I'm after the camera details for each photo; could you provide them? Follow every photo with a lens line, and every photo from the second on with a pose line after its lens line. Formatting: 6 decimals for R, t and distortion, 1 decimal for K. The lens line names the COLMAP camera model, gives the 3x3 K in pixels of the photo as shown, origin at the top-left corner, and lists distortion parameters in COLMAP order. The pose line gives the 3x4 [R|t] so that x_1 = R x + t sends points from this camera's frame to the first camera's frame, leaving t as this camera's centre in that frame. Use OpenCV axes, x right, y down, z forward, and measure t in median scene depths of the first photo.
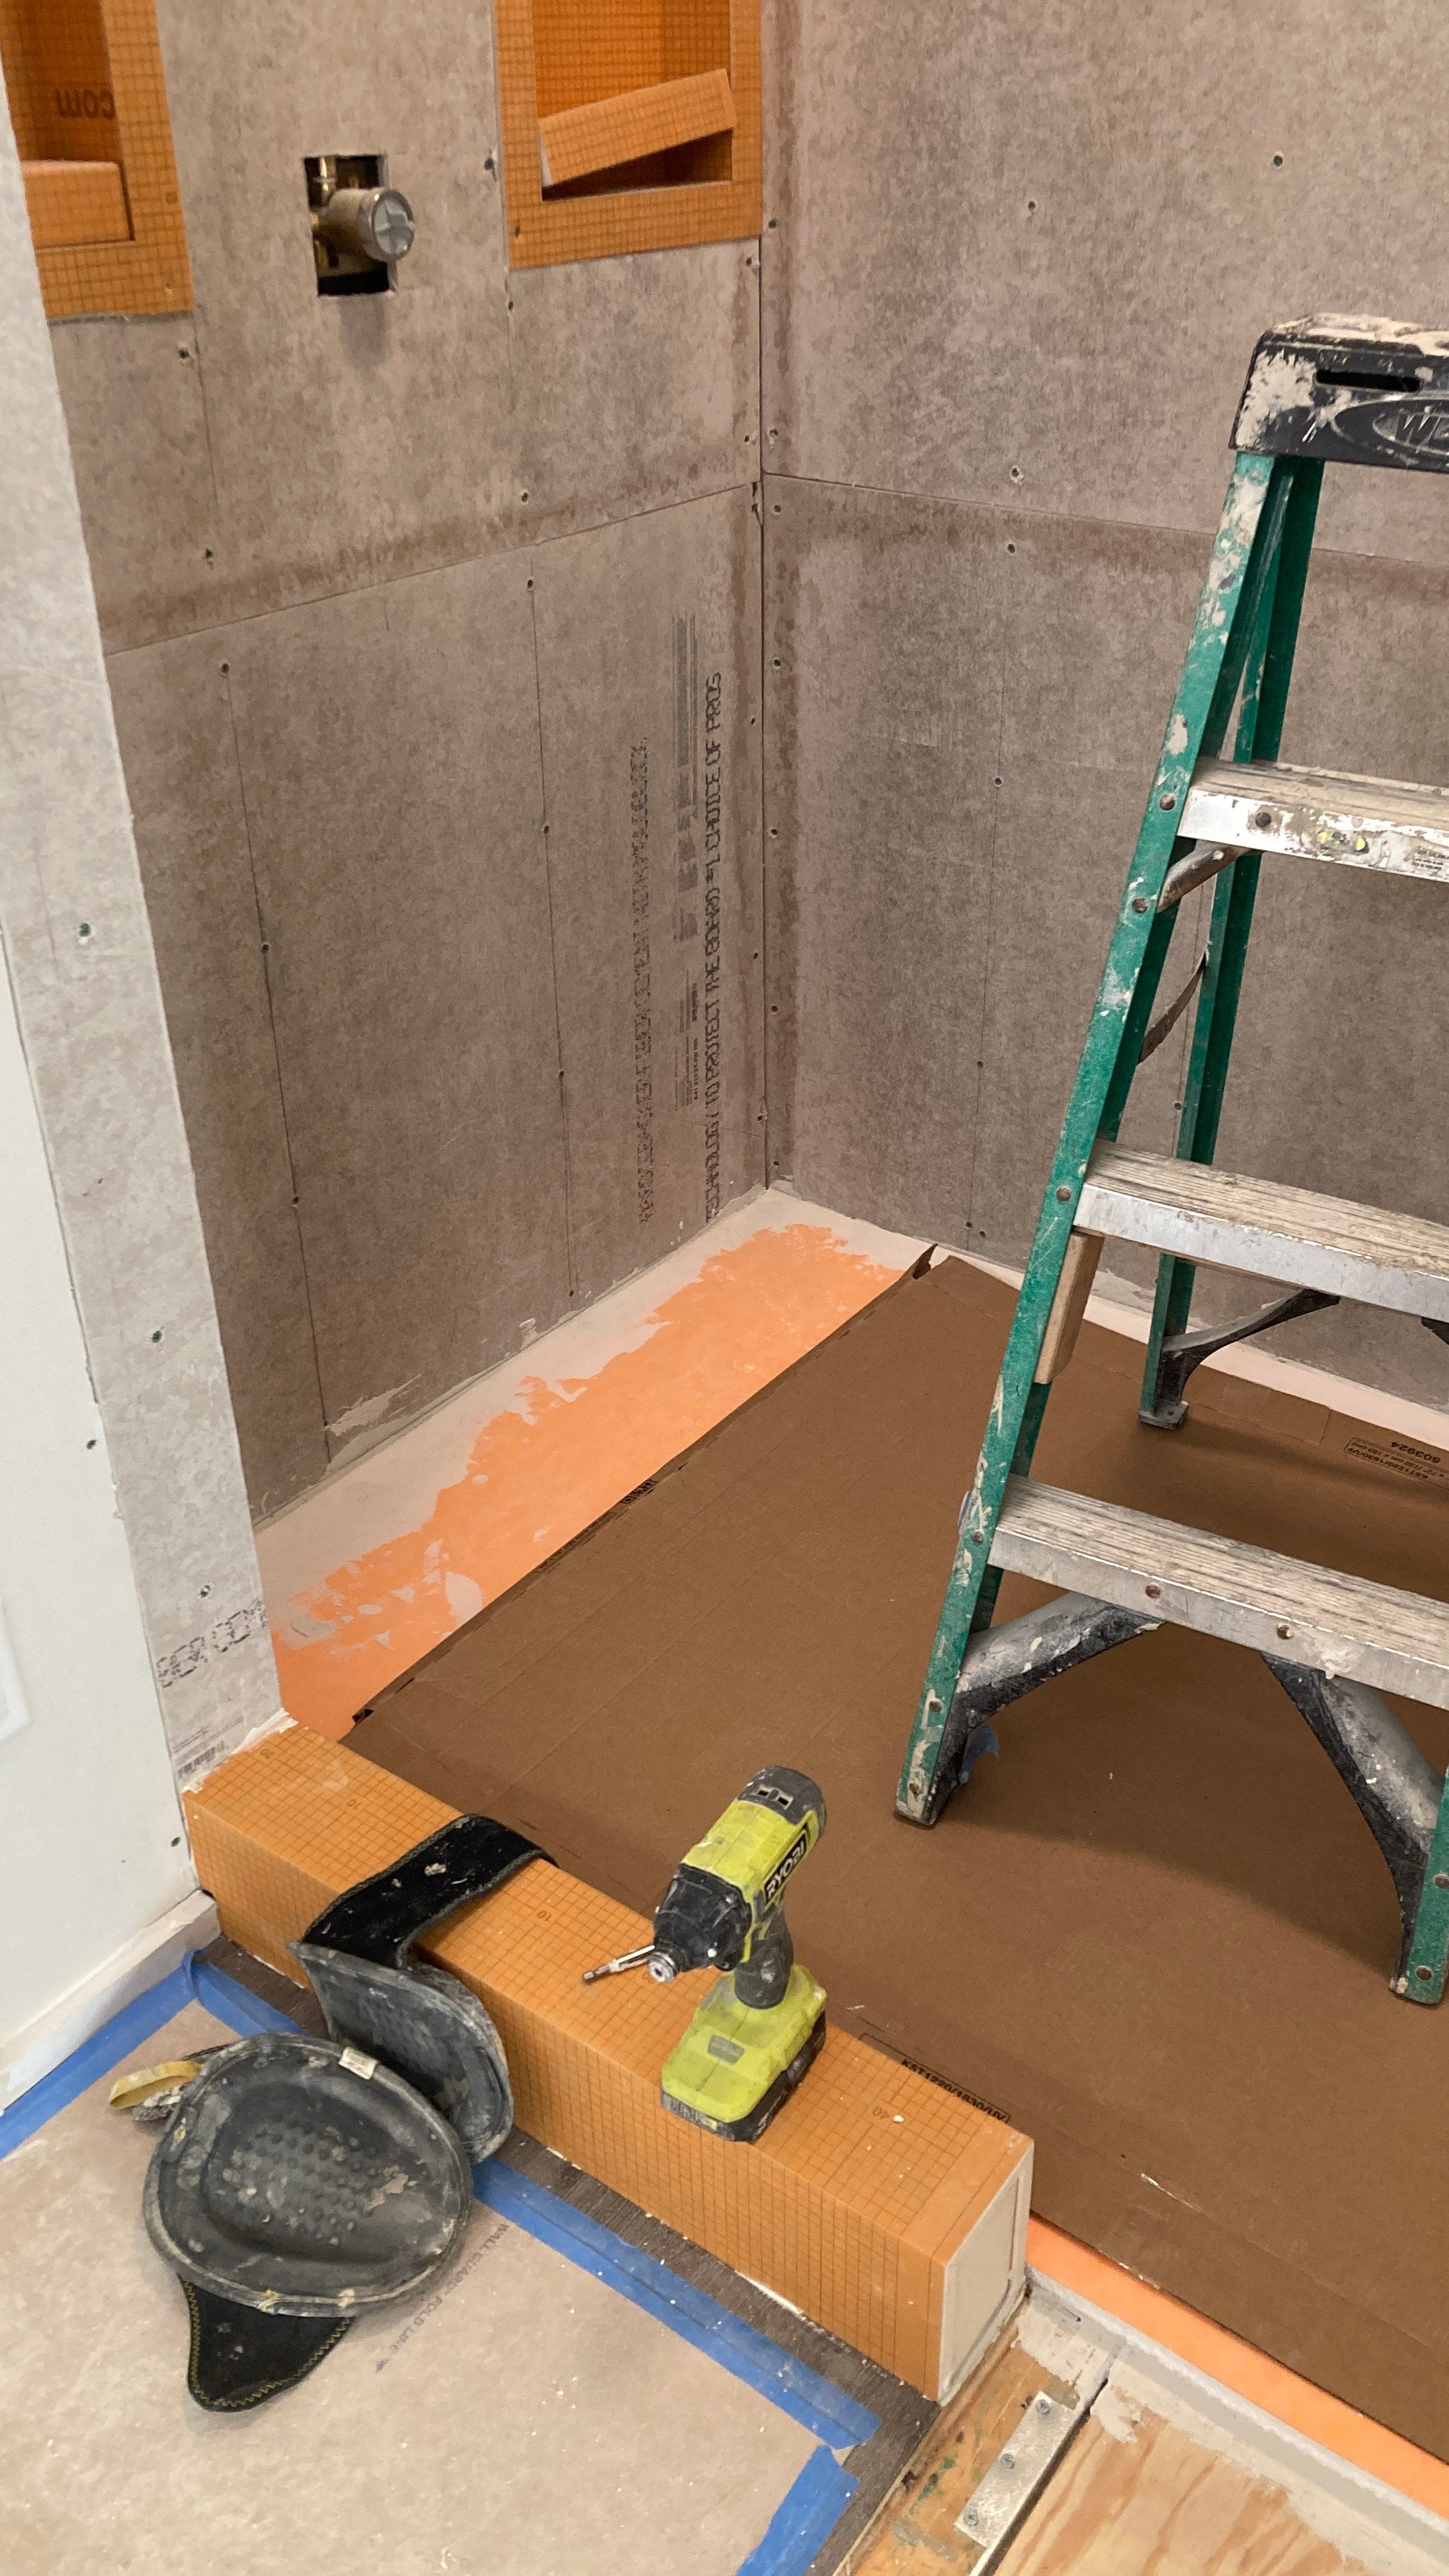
lens RADIAL K [[2095.0, 0, 766.1], [0, 2095.0, 1305.6], [0, 0, 1]] dist [0.021280, -0.010304]
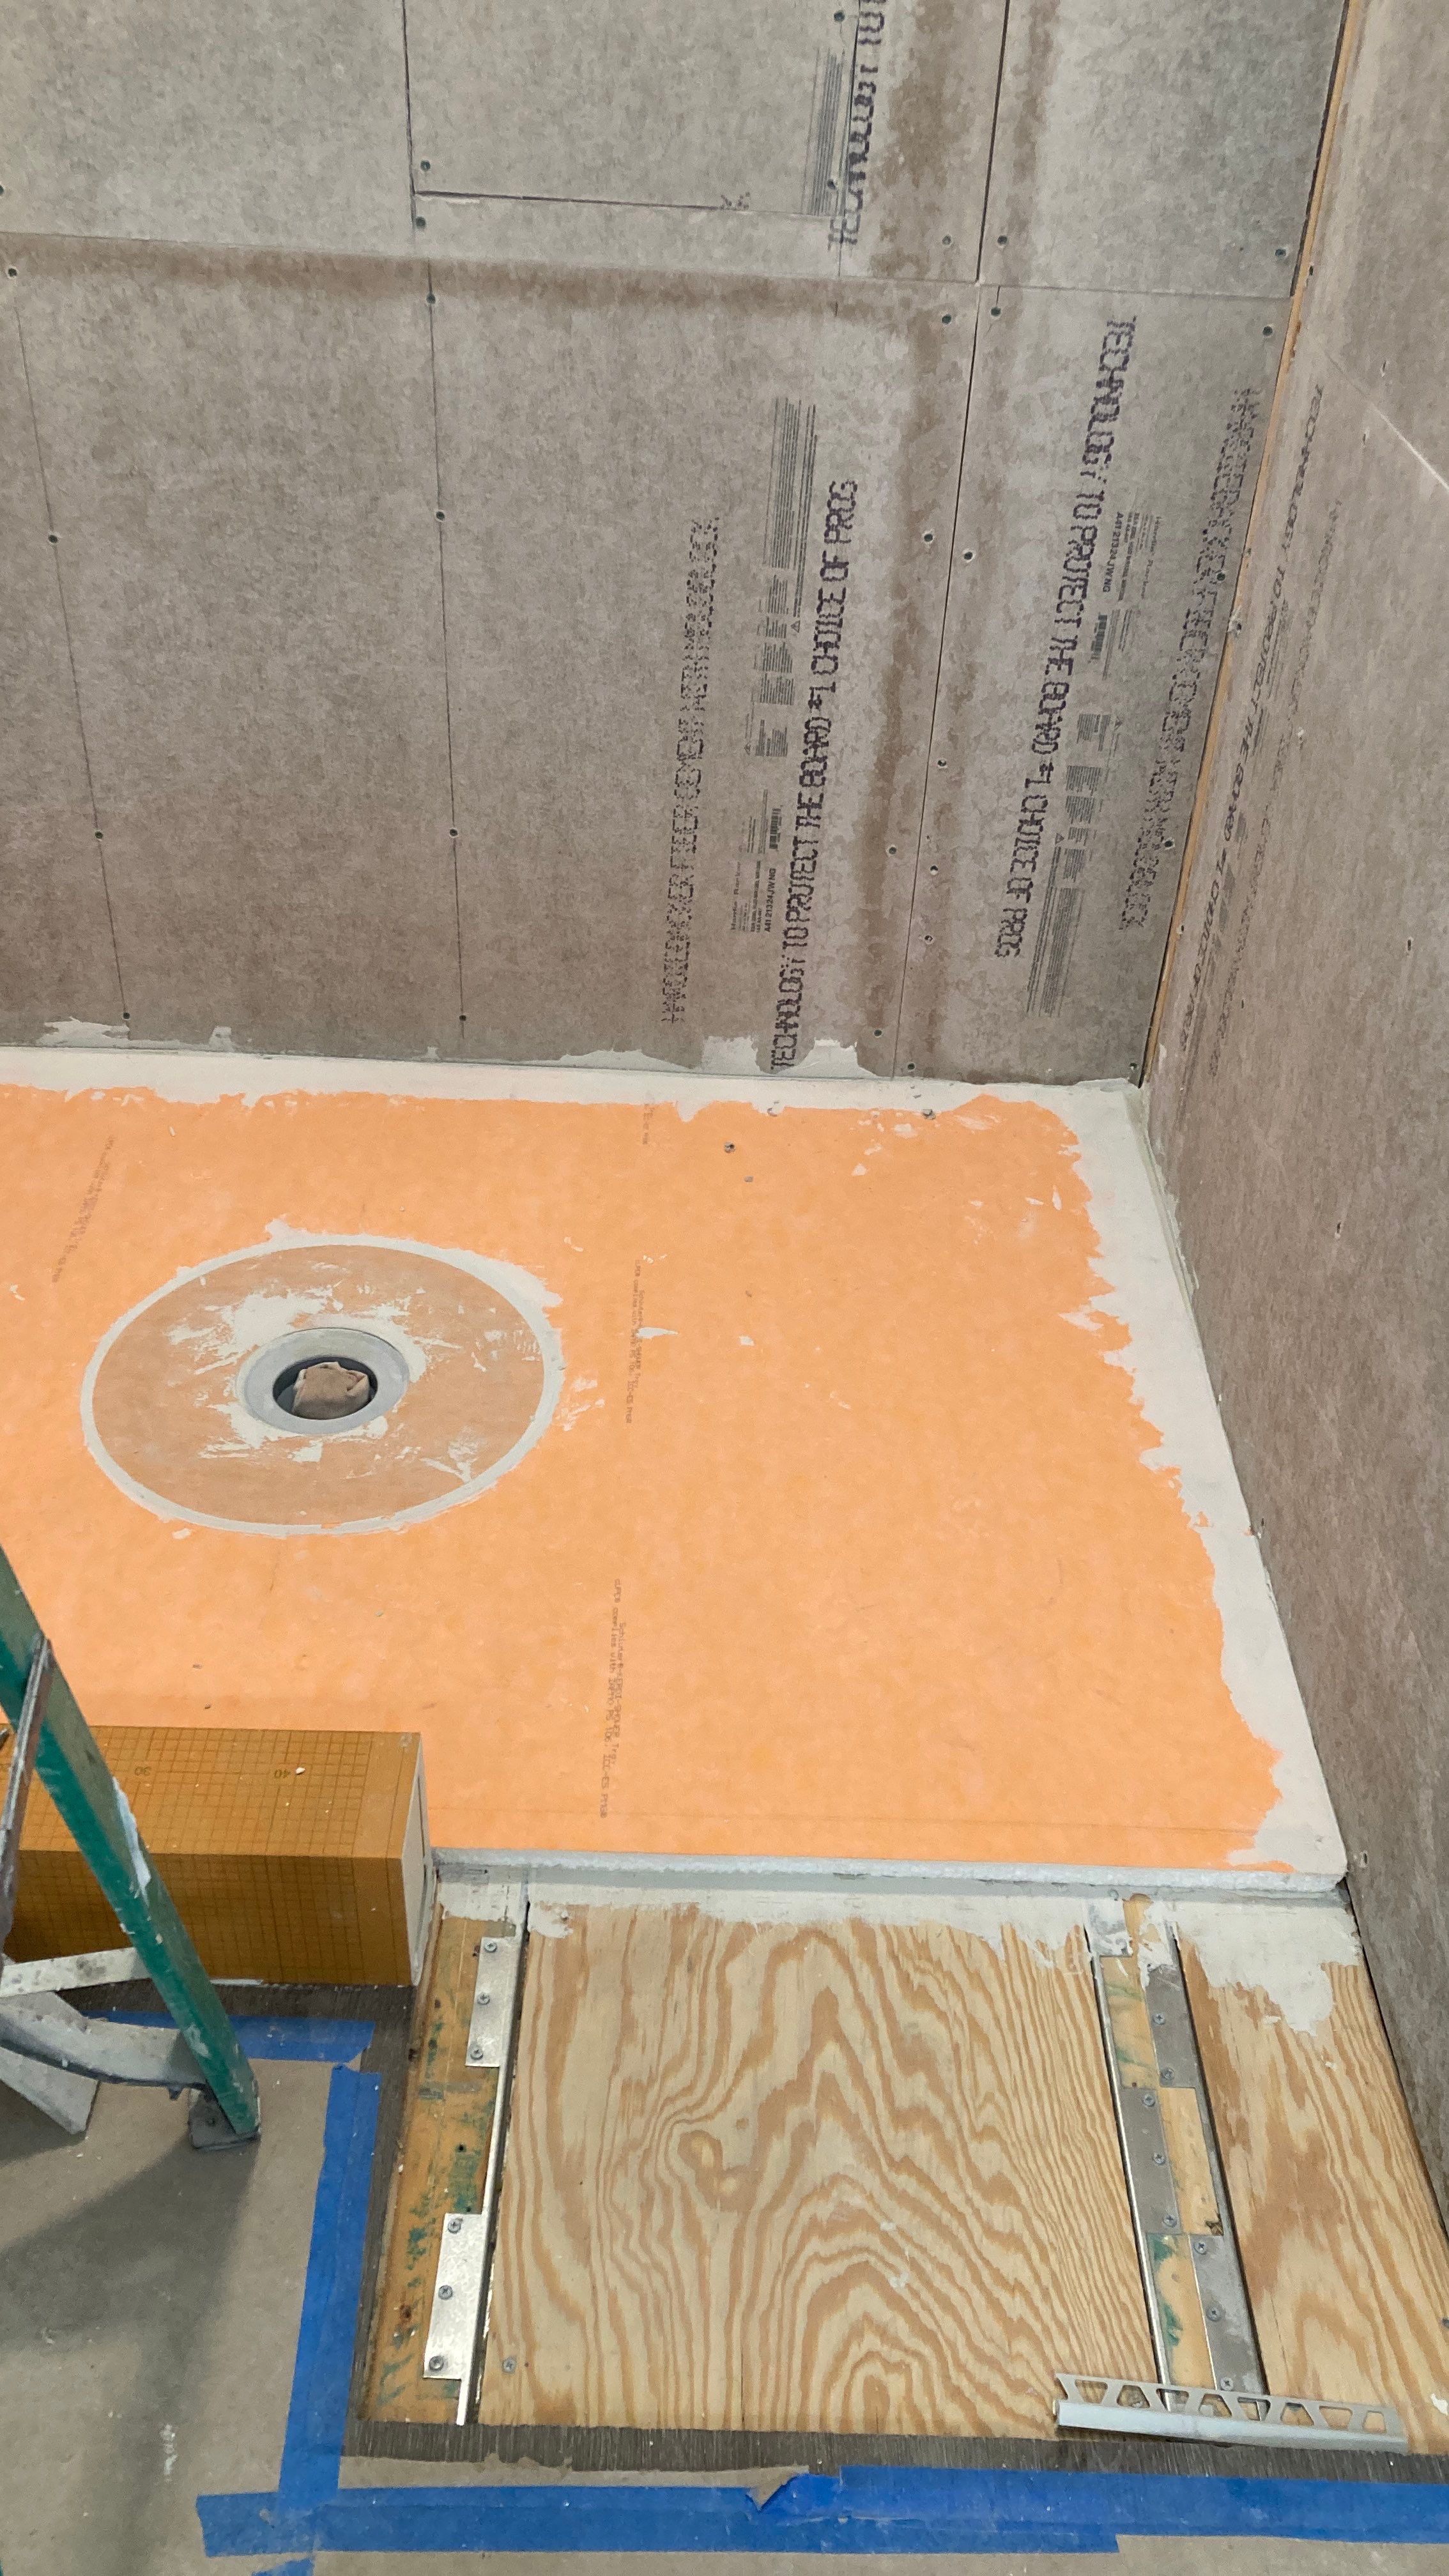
lens RADIAL K [[2095.0, 0, 707.3], [0, 2095.0, 1308.5], [0, 0, 1]] dist [0.021280, -0.010304]
pose [[0.815345, -0.324392, 0.479565, -0.130769], [0.269163, 0.945724, 0.182091, 0.015132], [-0.512605, -0.019386, 0.858406, -0.014942]]
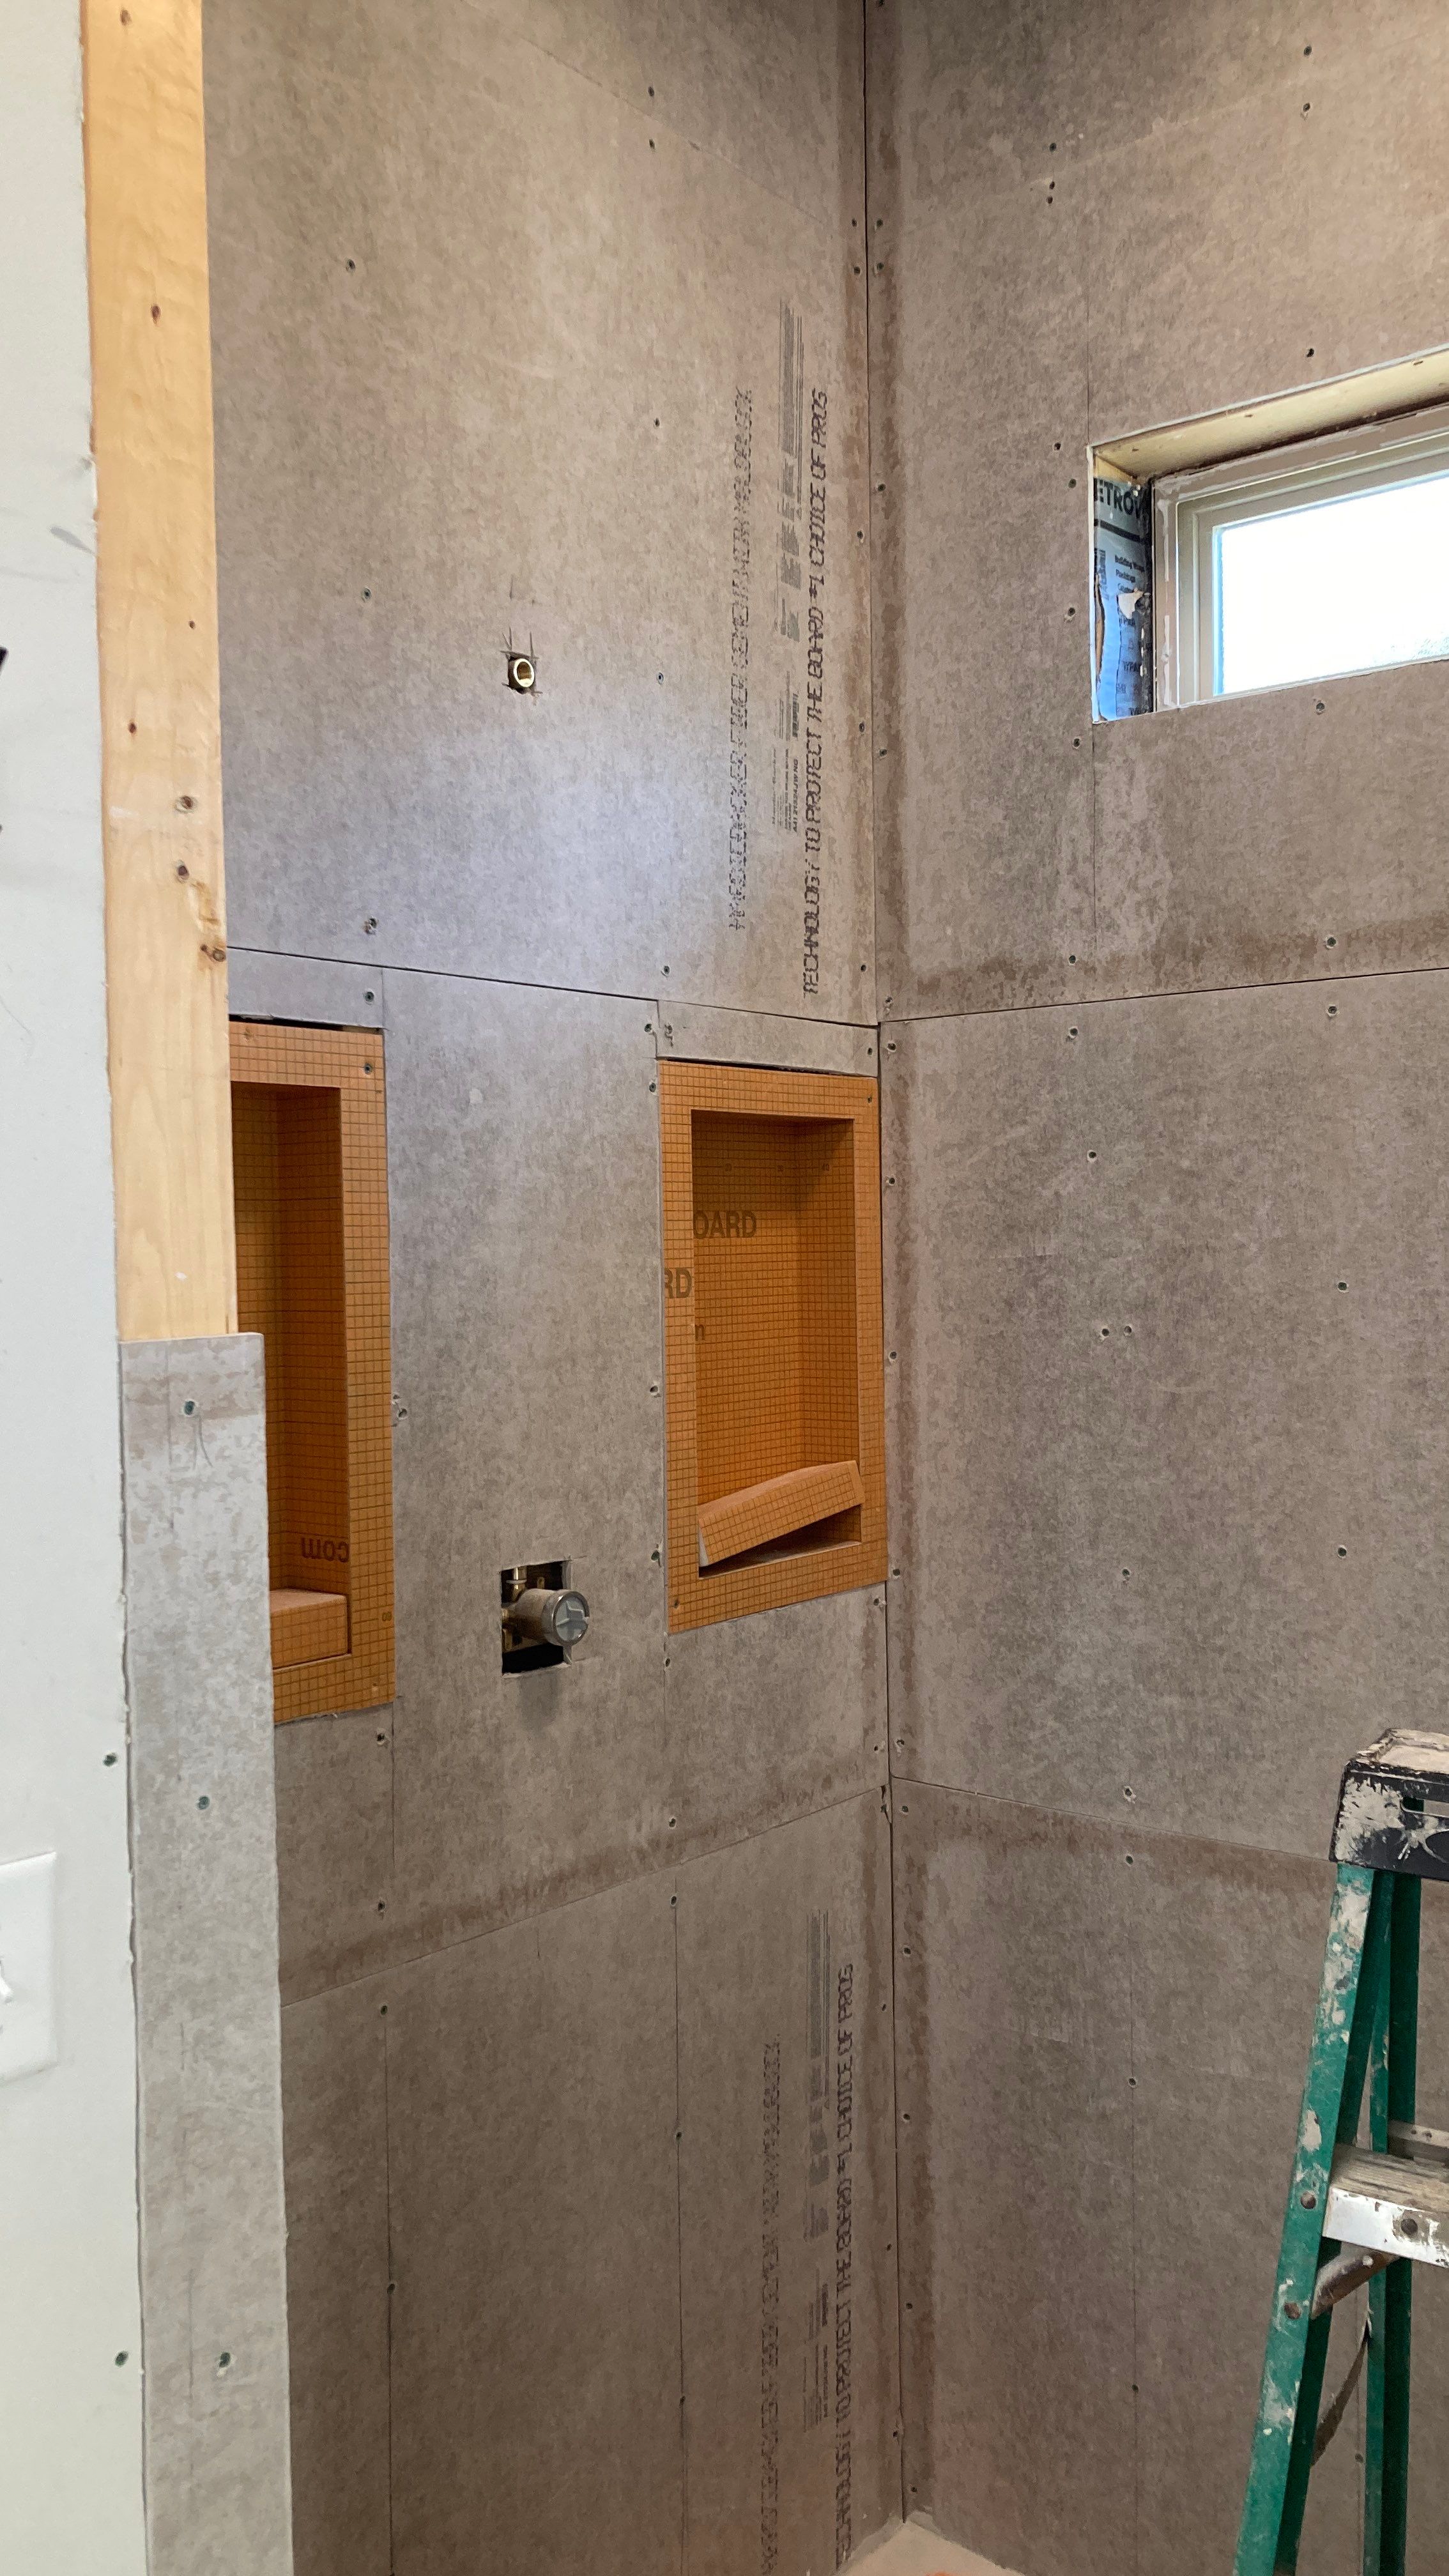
lens RADIAL K [[2095.0, 0, 742.4], [0, 2095.0, 1304.2], [0, 0, 1]] dist [0.021280, -0.010304]
pose [[0.997720, -0.011435, -0.066516, -0.003568], [-0.023155, 0.867728, -0.496500, -0.074703], [0.063395, 0.496908, 0.865484, -0.062088]]
